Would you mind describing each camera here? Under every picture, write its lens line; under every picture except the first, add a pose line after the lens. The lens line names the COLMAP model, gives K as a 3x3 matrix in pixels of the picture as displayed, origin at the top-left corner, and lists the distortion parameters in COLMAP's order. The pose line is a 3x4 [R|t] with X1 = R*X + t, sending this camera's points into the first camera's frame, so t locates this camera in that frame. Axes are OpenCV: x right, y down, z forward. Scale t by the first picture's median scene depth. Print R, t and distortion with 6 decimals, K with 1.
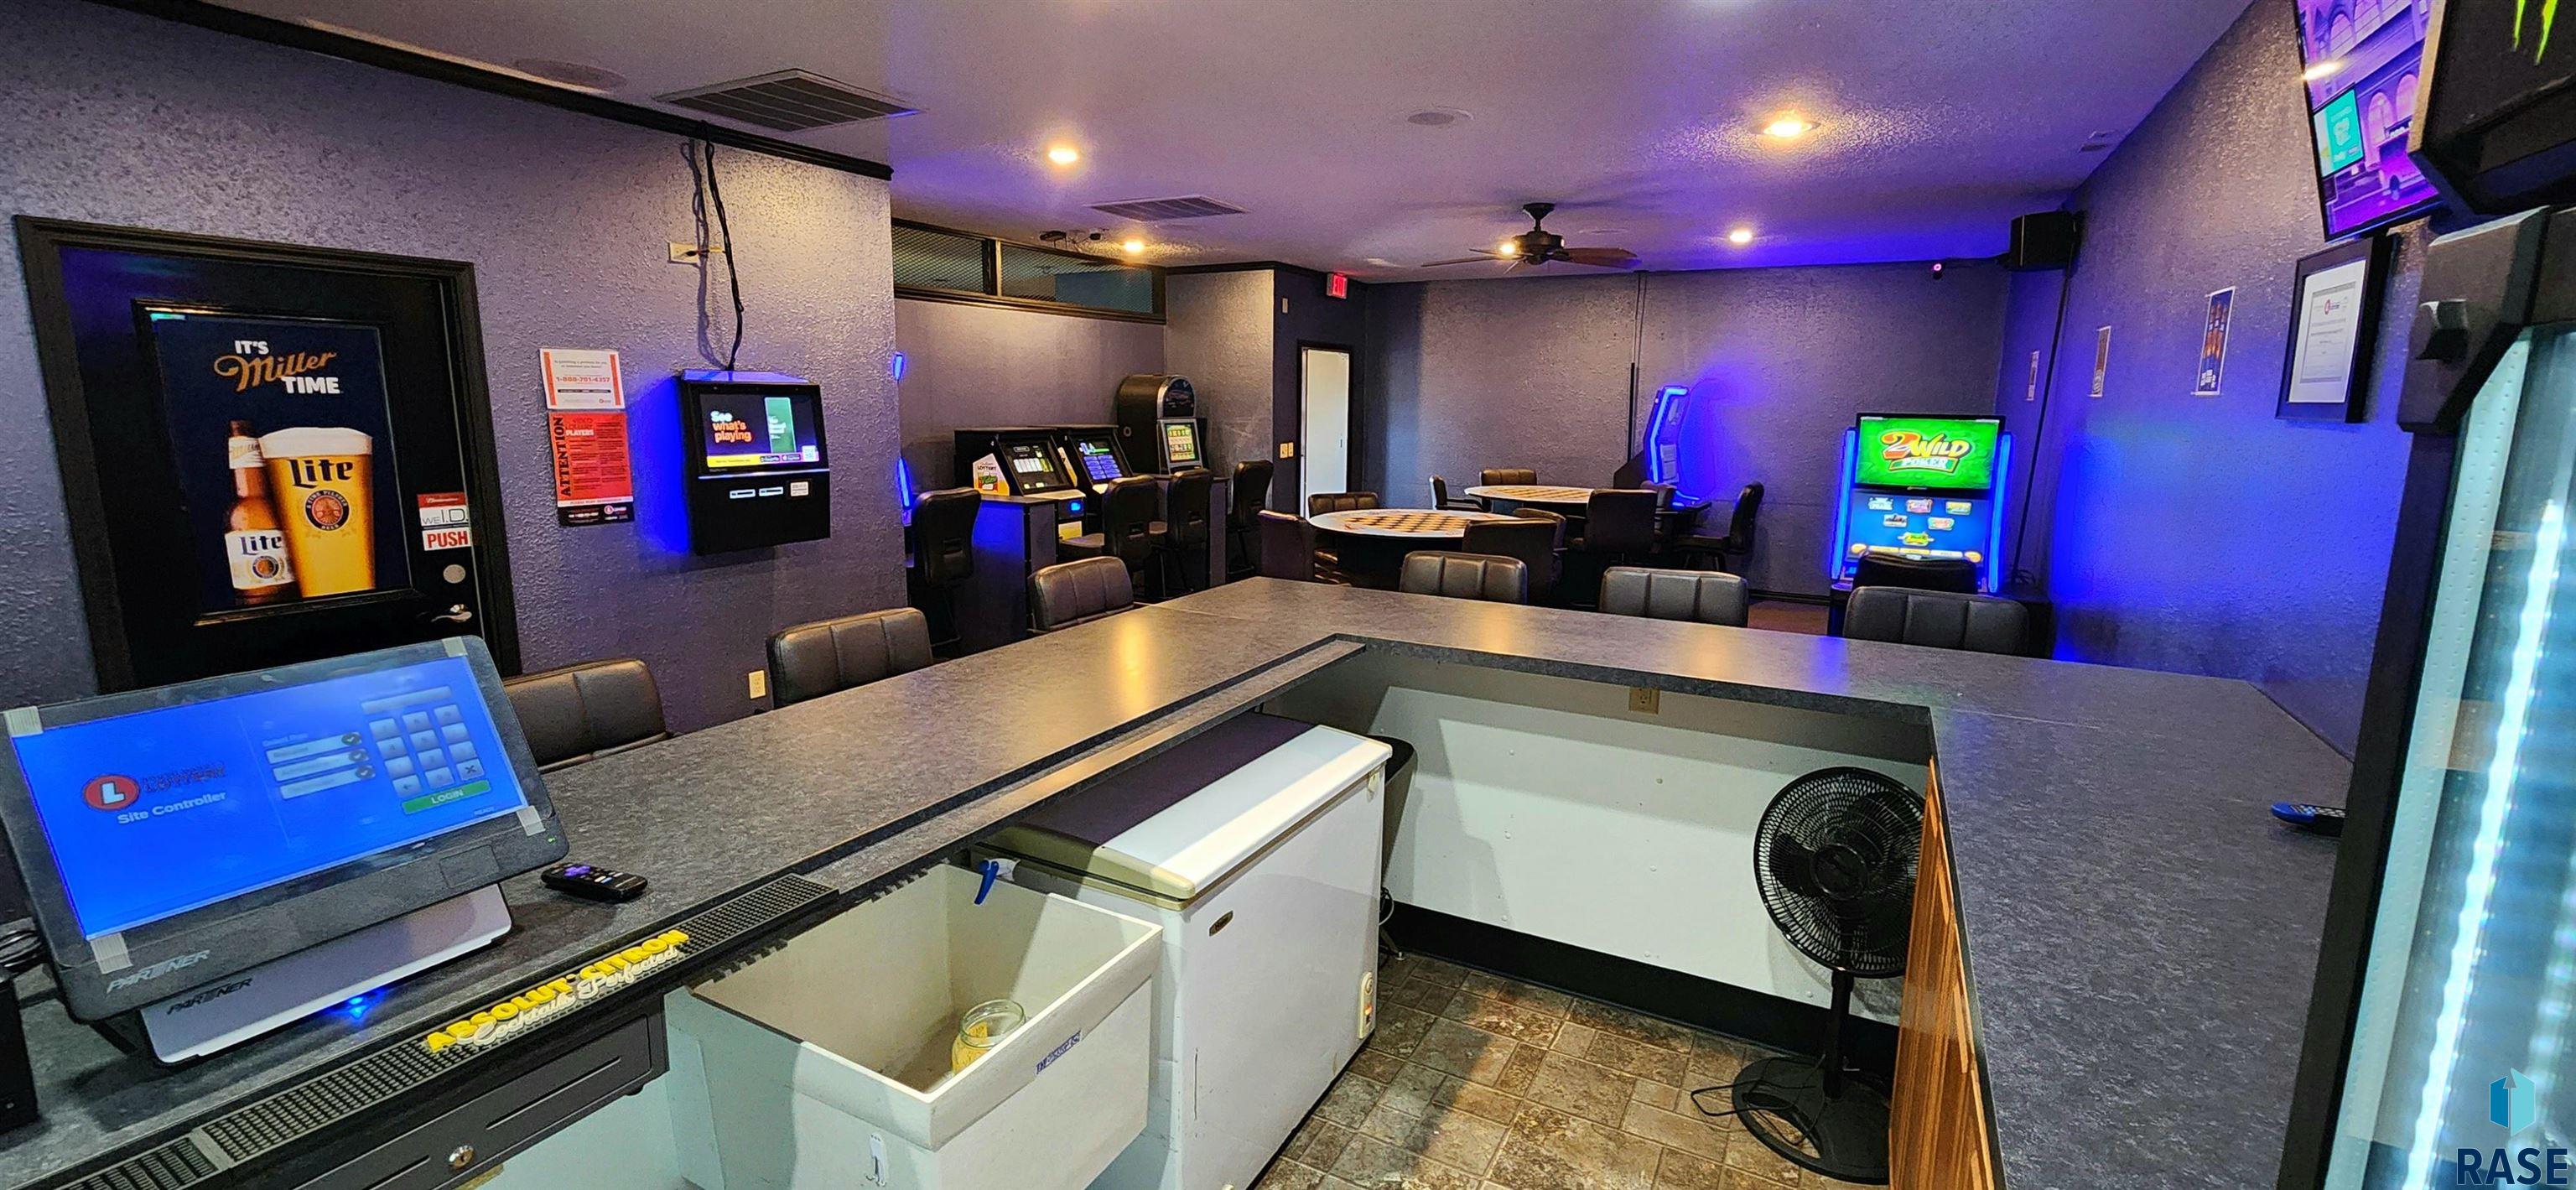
lens RADIAL K [[1056.0, 0, 1297.3], [0, 1056.0, 572.8], [0, 0, 1]] dist [0.003208, 0.000158]
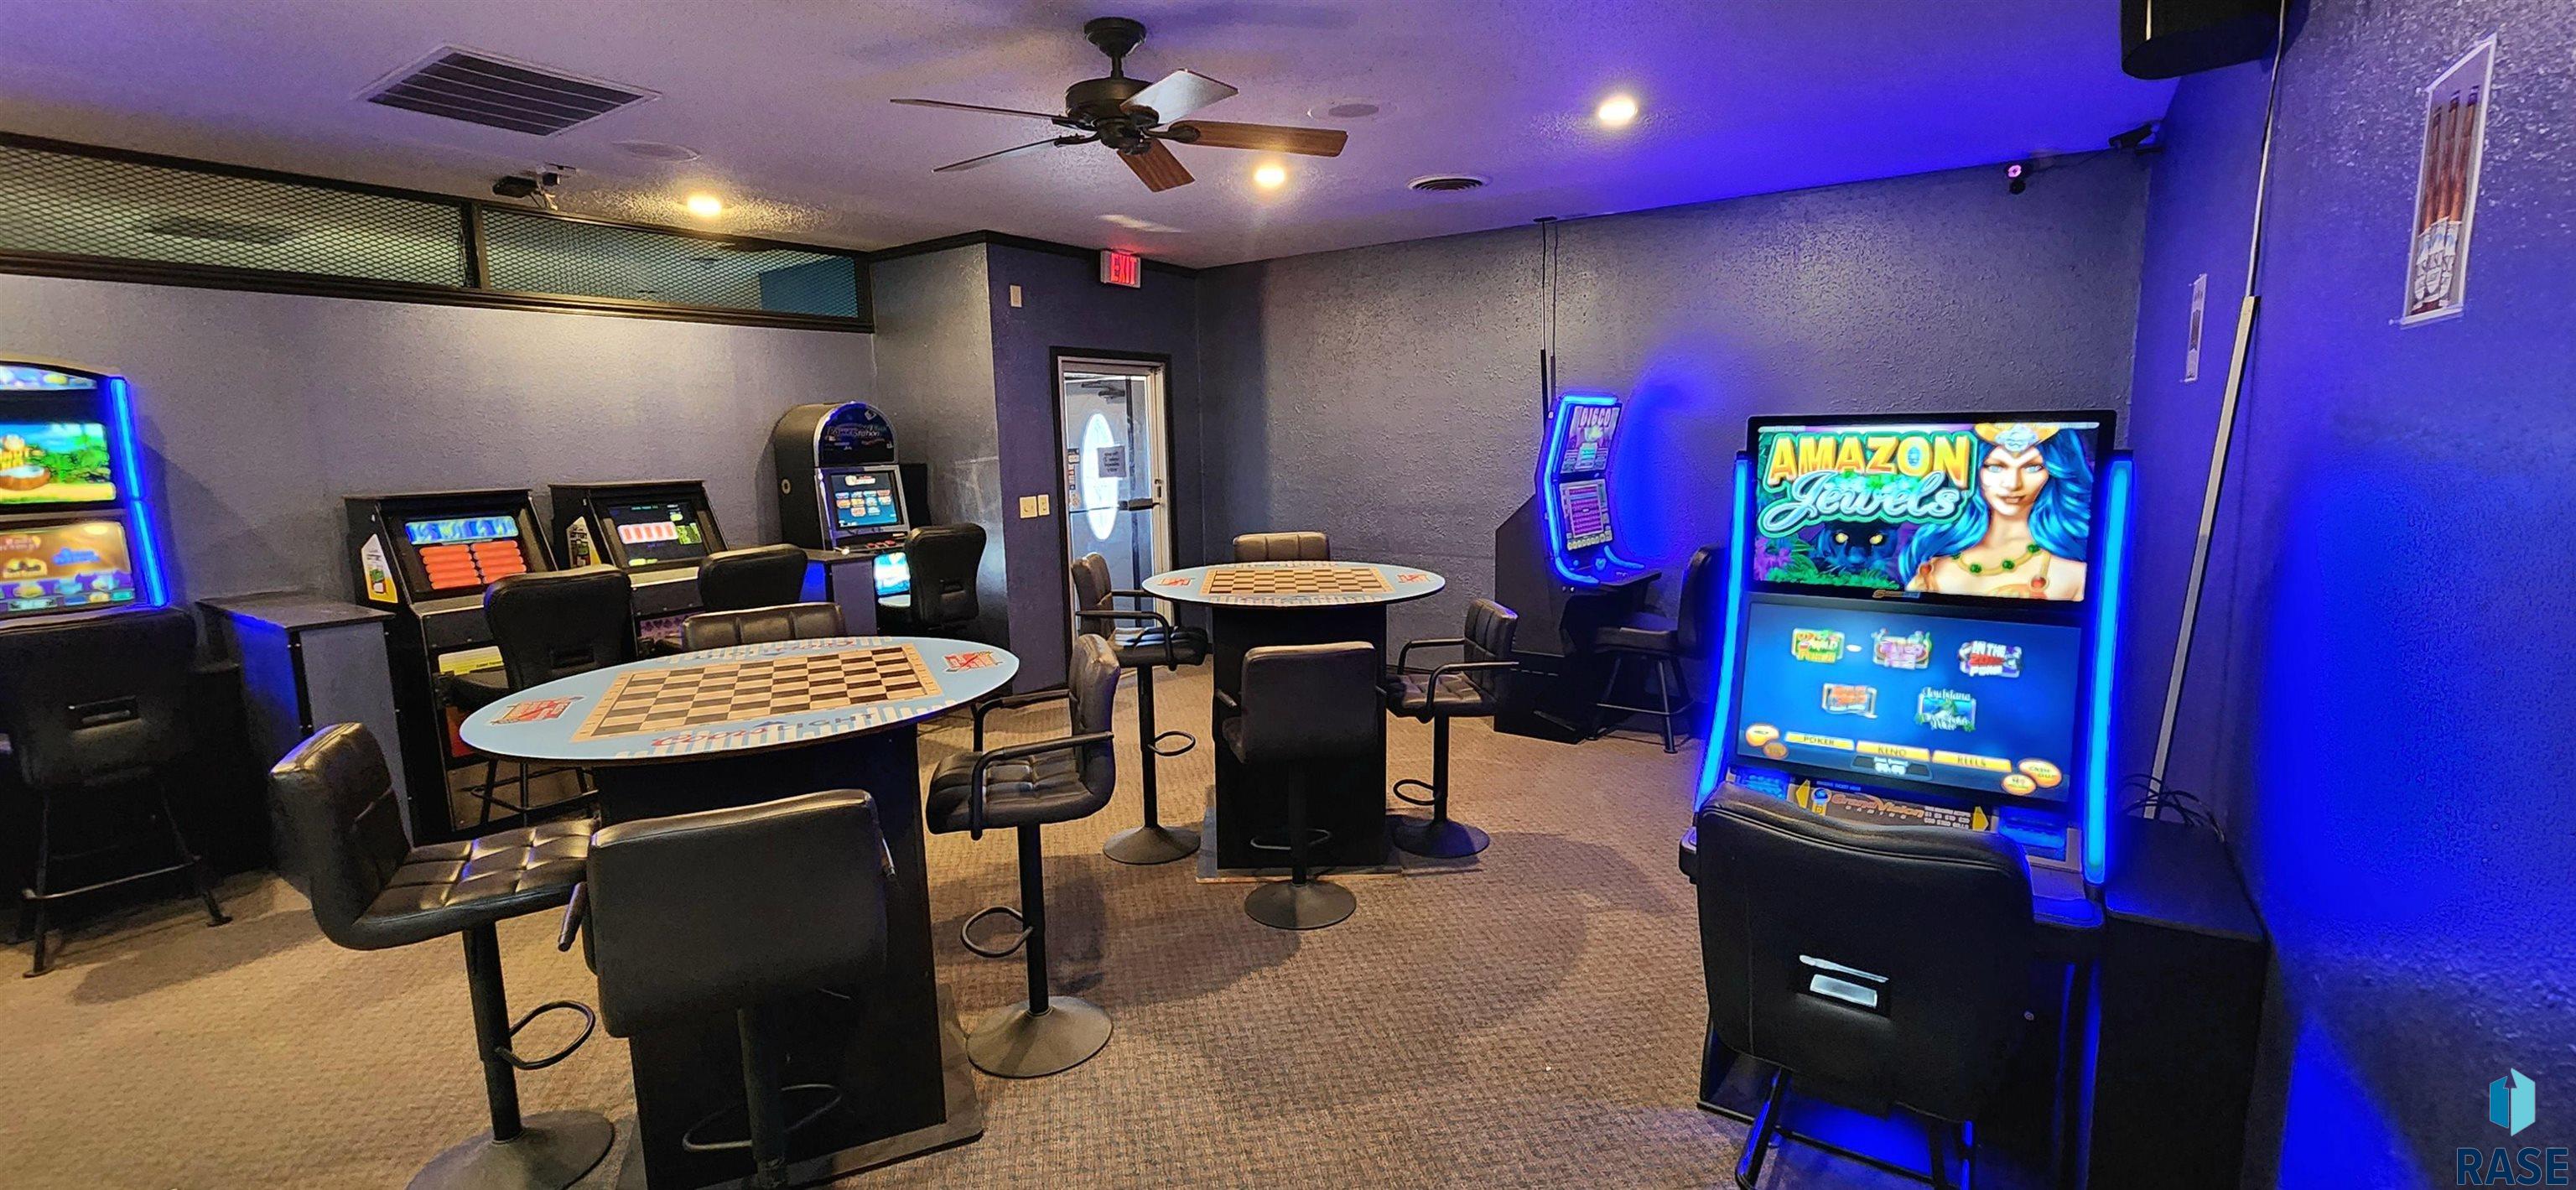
lens RADIAL K [[1056.0, 0, 1297.3], [0, 1056.0, 572.8], [0, 0, 1]] dist [0.003208, 0.000158]
pose [[0.994049, -0.018653, -0.107325, 0.480896], [0.015026, 0.999291, -0.034512, -0.093603], [0.107893, 0.032693, 0.993625, 0.683123]]
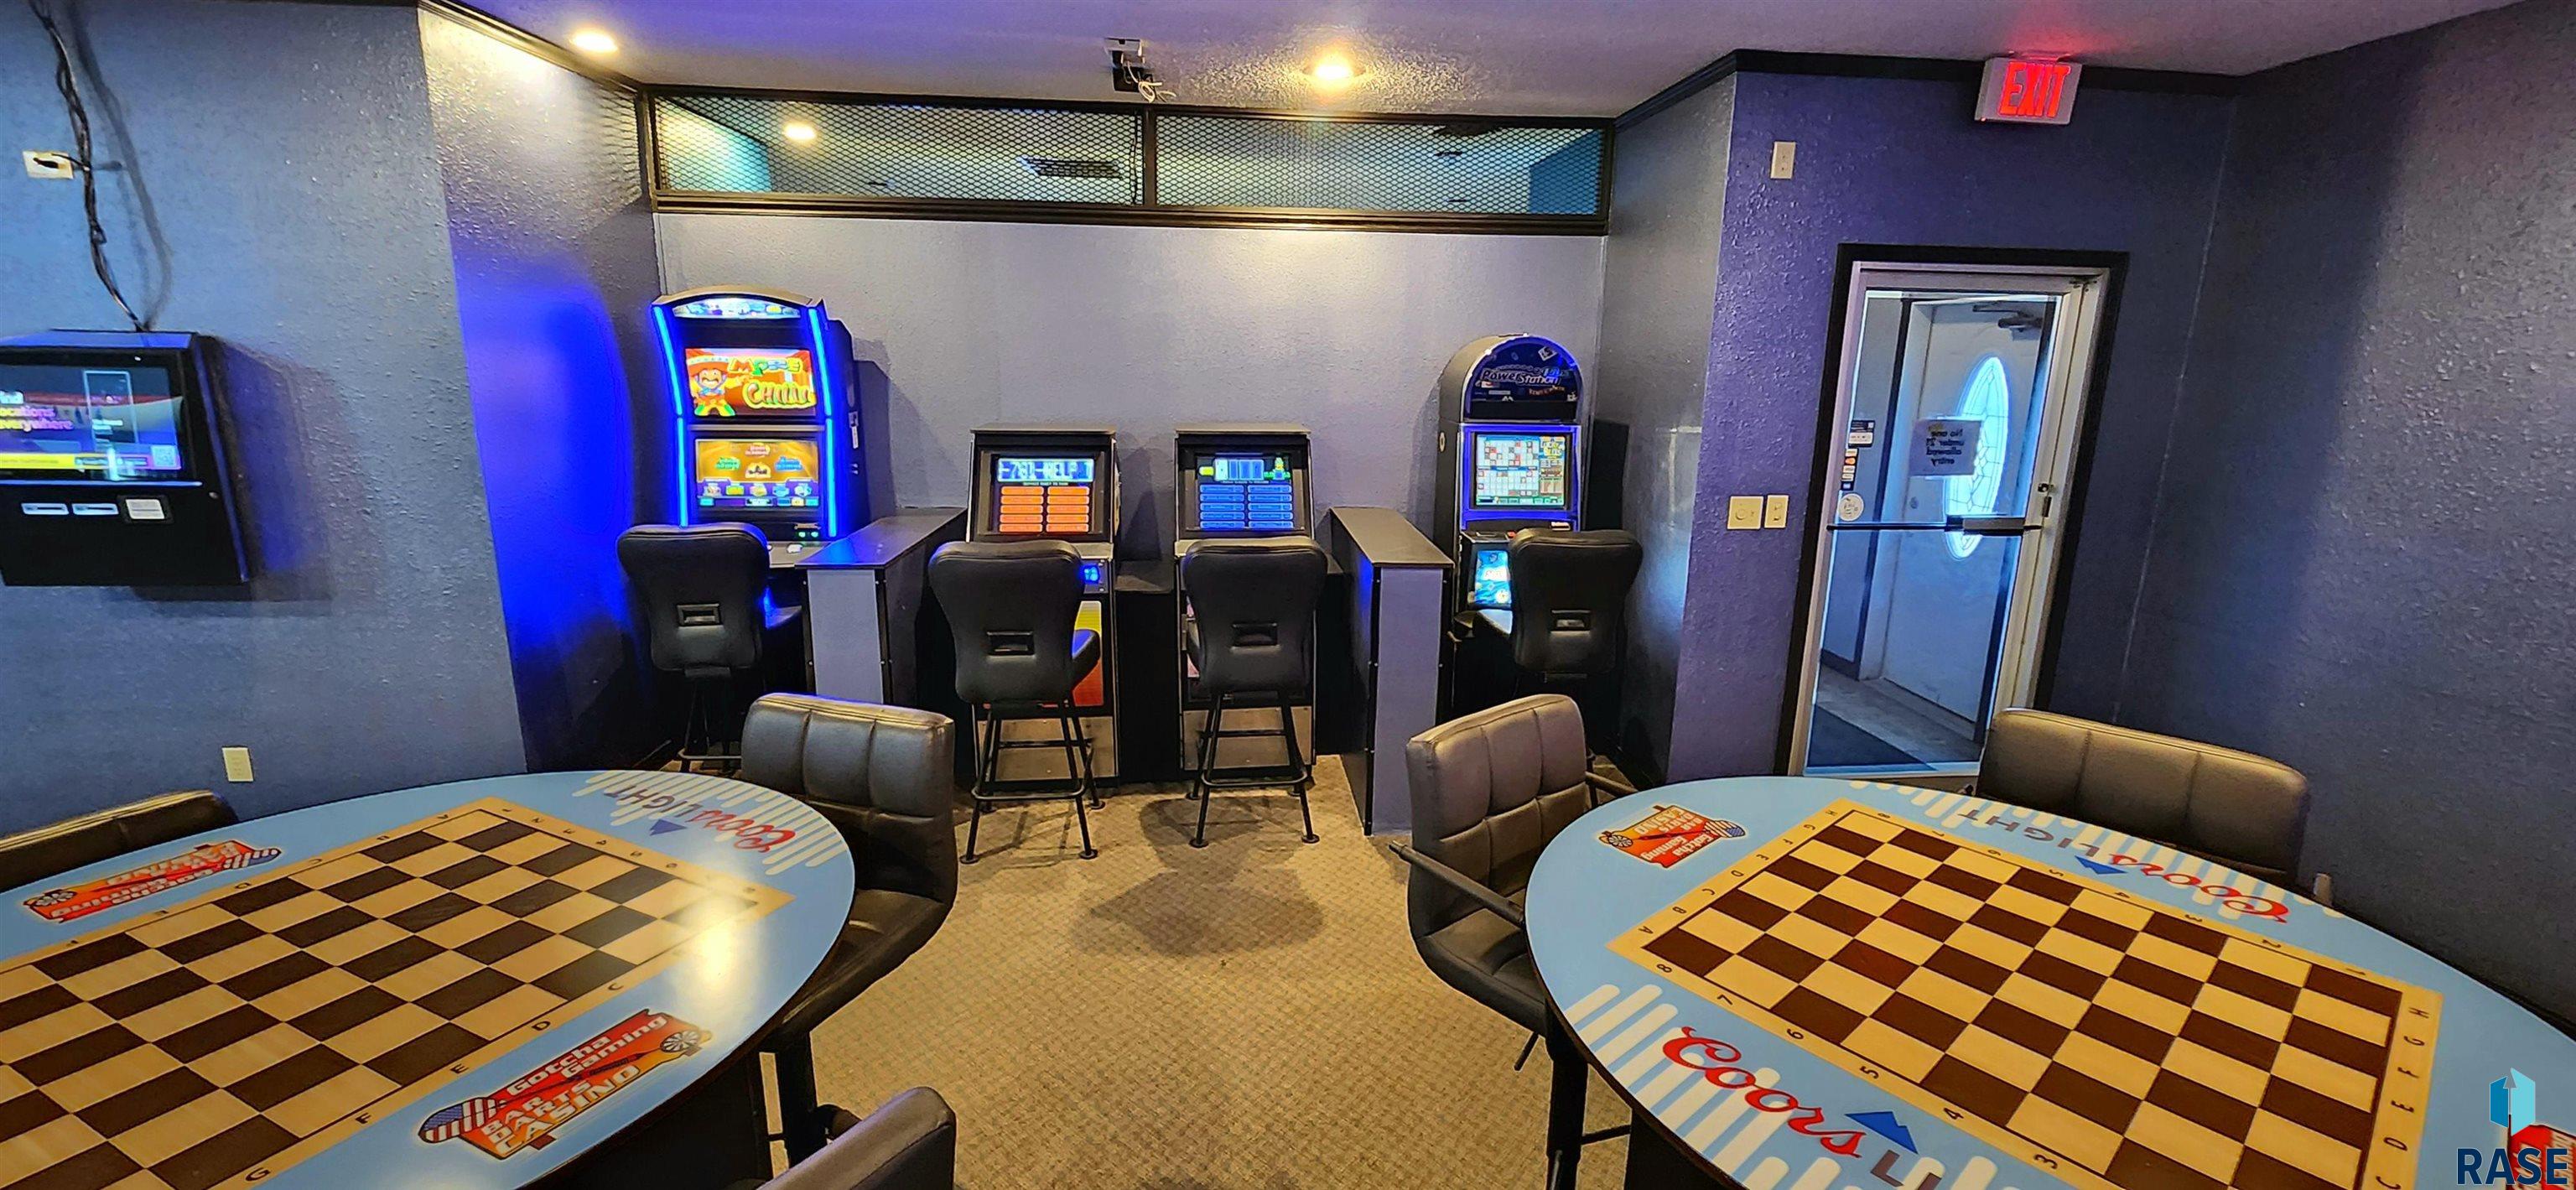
lens RADIAL K [[1048.4, 0, 1301.1], [0, 1048.4, 577.9], [0, 0, 1]] dist [0.000710, -0.000265]
pose [[0.549605, 0.179589, -0.815893, 0.489721], [-0.149994, 0.981964, 0.115103, -0.227272], [0.821849, 0.059118, 0.566630, 1.252411]]
